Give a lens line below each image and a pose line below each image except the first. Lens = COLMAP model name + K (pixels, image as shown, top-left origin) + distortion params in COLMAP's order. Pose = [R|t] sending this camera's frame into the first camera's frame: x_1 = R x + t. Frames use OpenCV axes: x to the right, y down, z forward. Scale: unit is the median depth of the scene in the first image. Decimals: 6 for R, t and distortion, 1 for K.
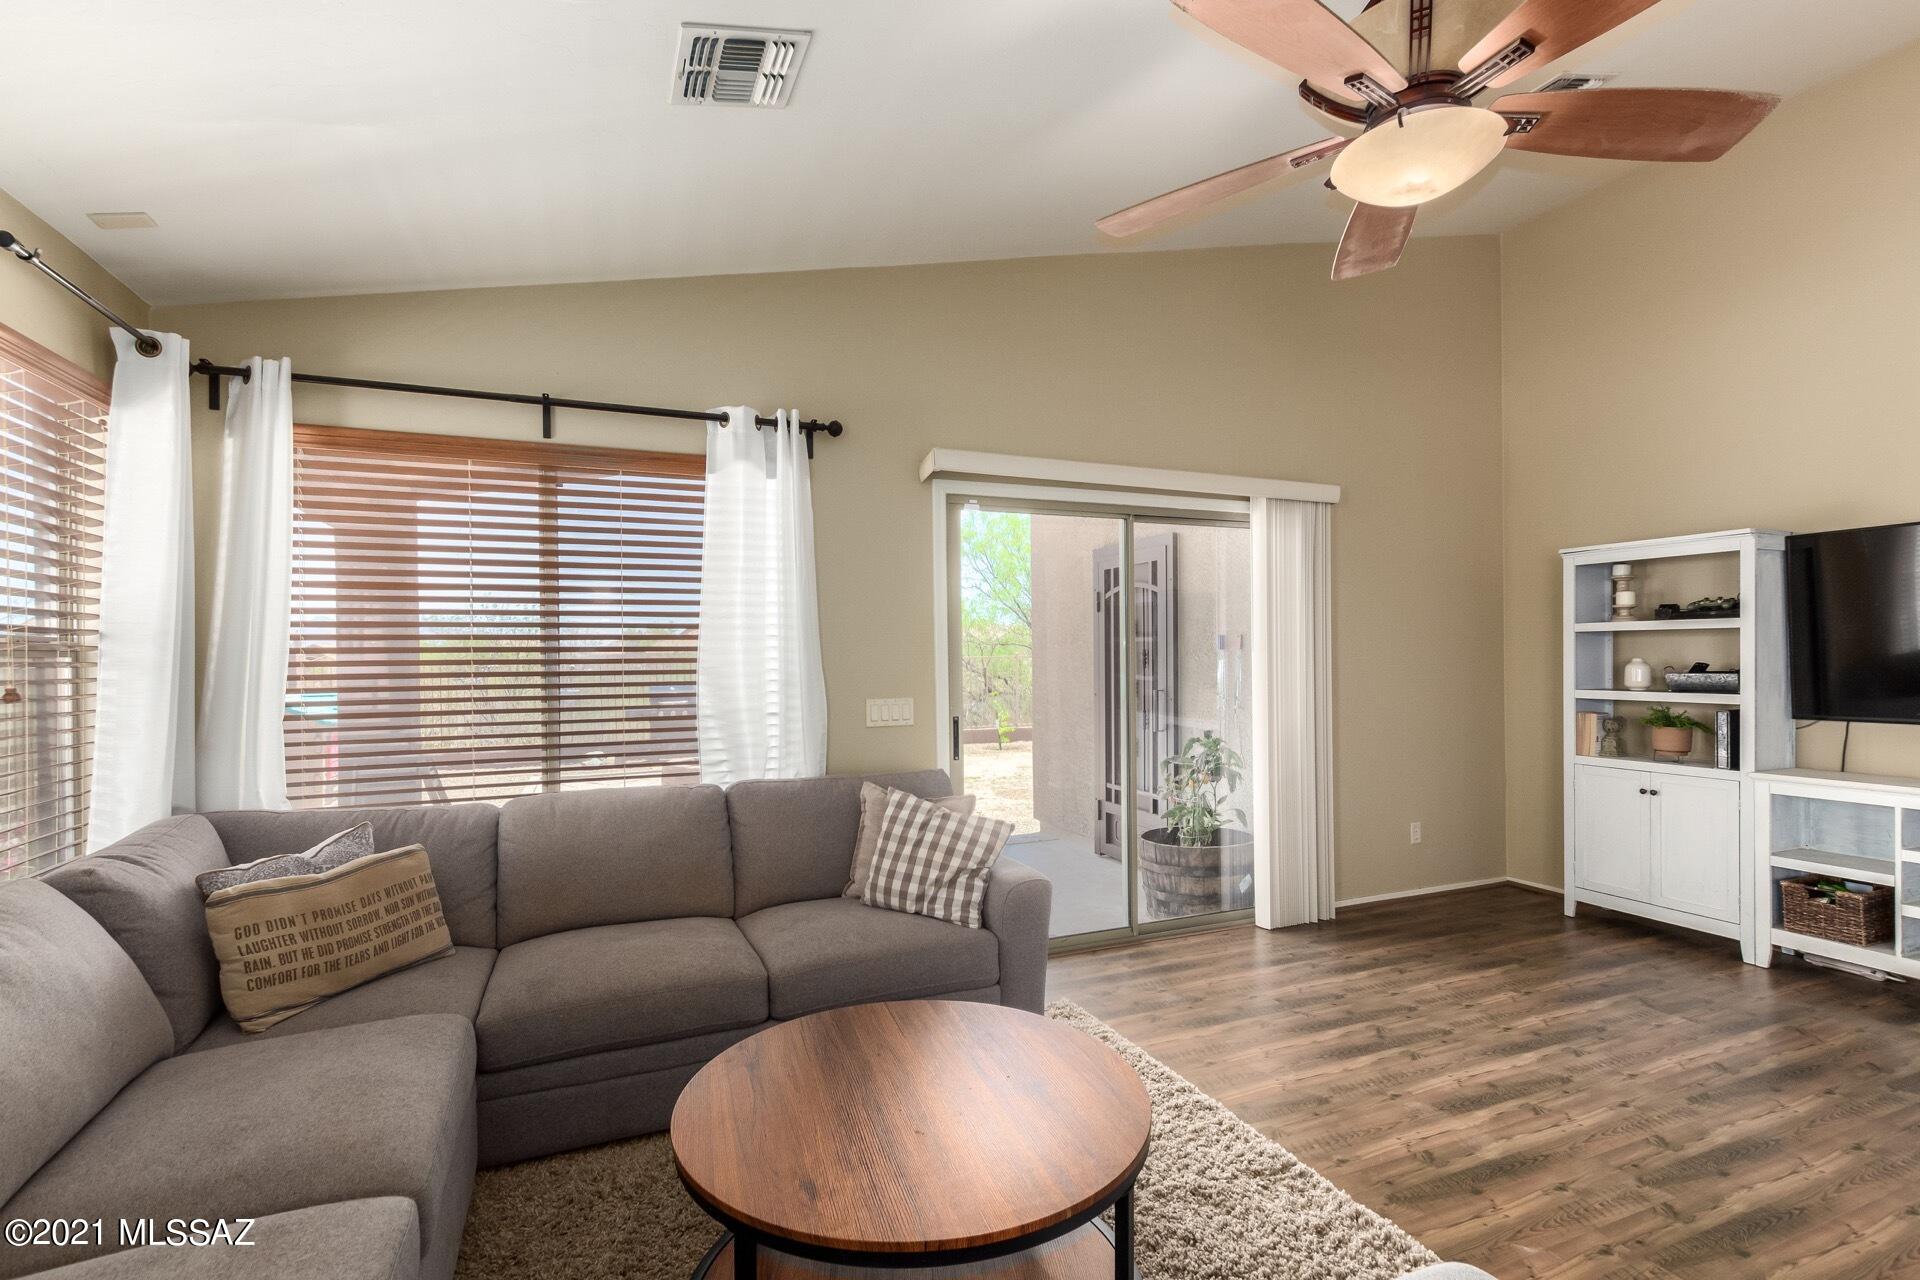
lens RADIAL K [[878.5, 0, 945.3], [0, 878.5, 640.8], [0, 0, 1]] dist [0.009481, -0.006721]
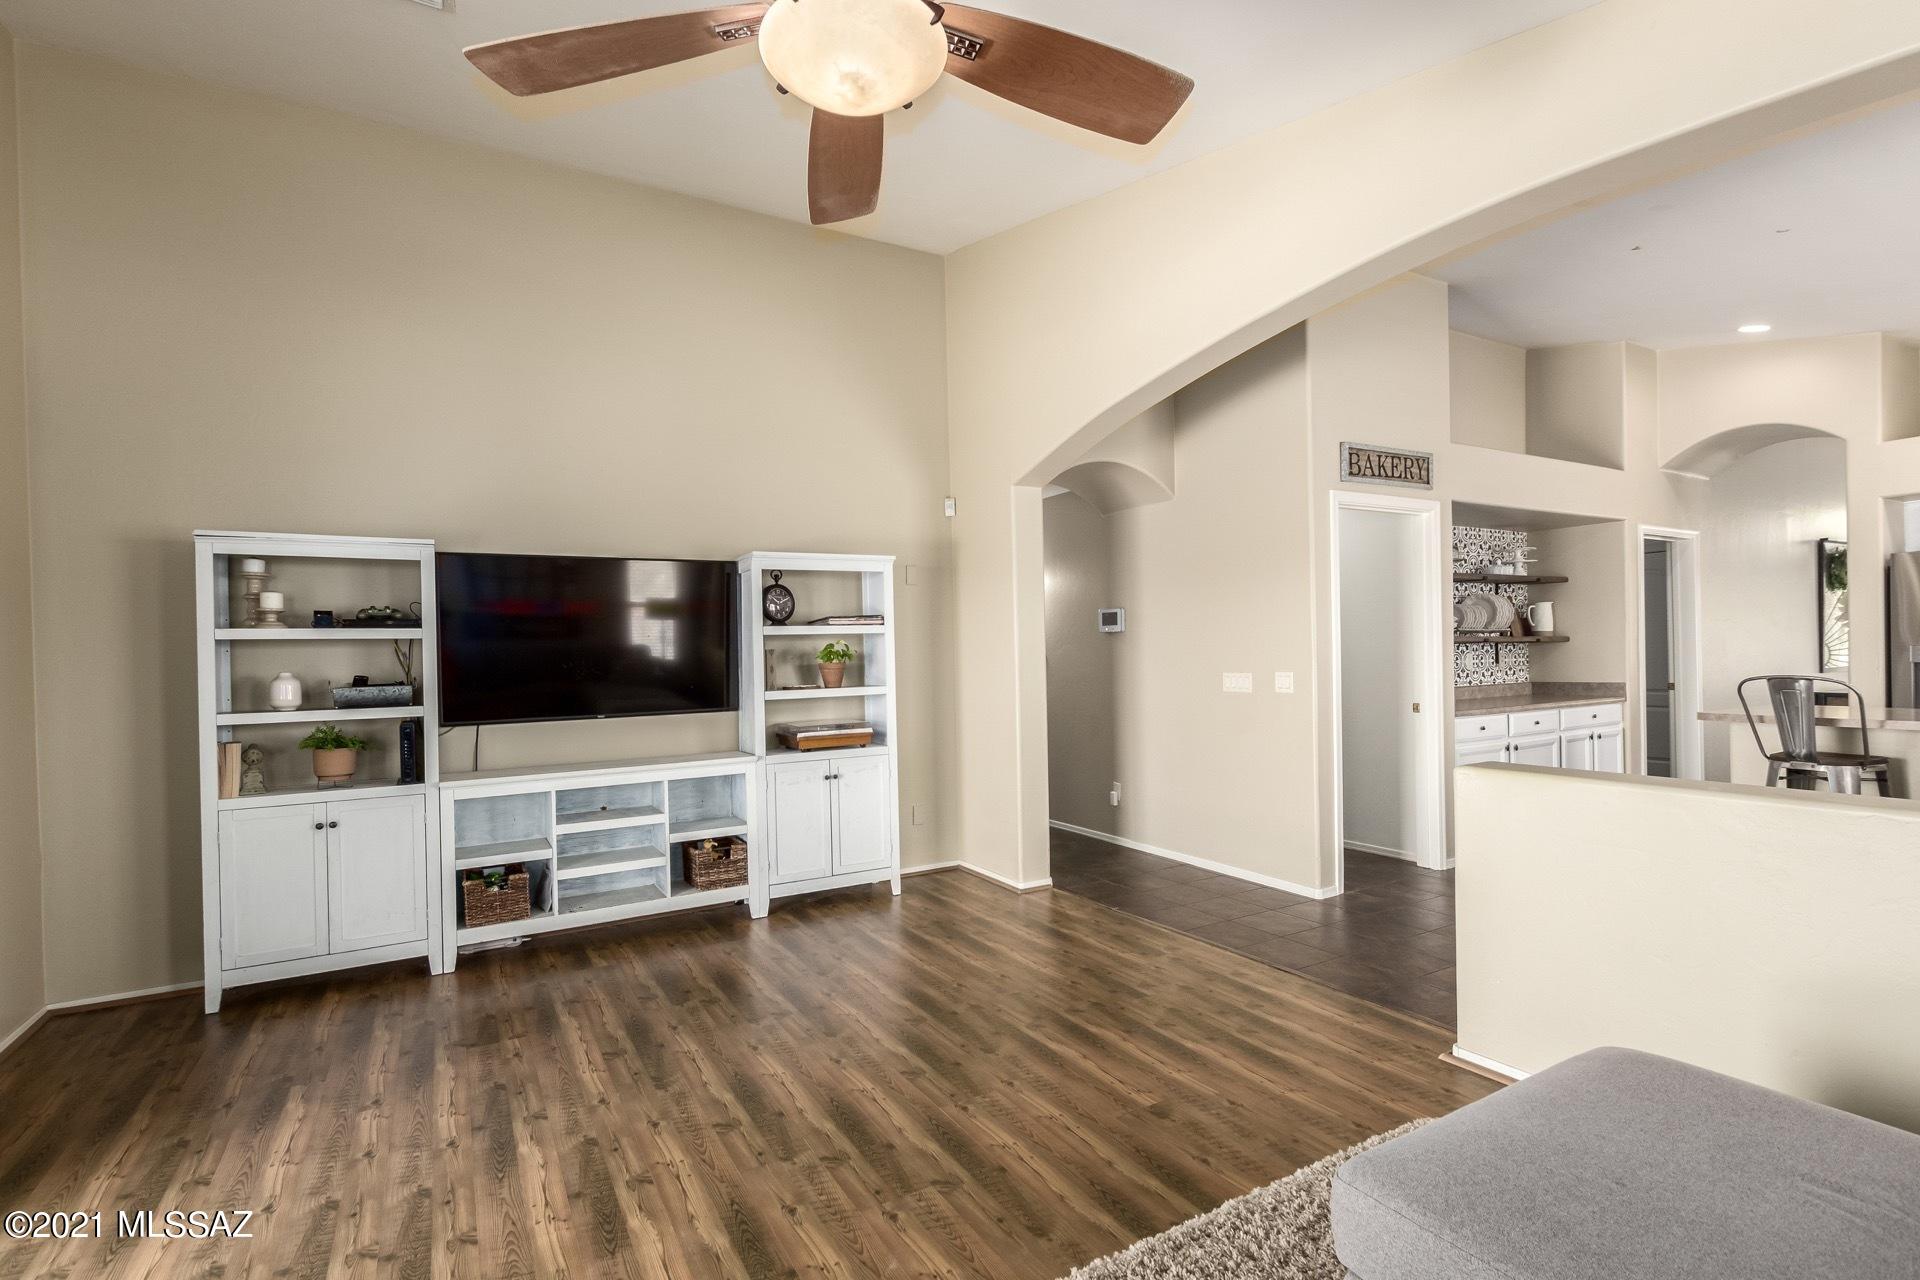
lens RADIAL K [[878.5, 0, 953.8], [0, 878.5, 653.6], [0, 0, 1]] dist [0.009481, -0.006721]
pose [[-0.136442, 0.014113, 0.990548, -0.162804], [0.004742, 0.999896, -0.013593, 0.018949], [-0.990637, 0.002842, -0.136495, 0.559050]]
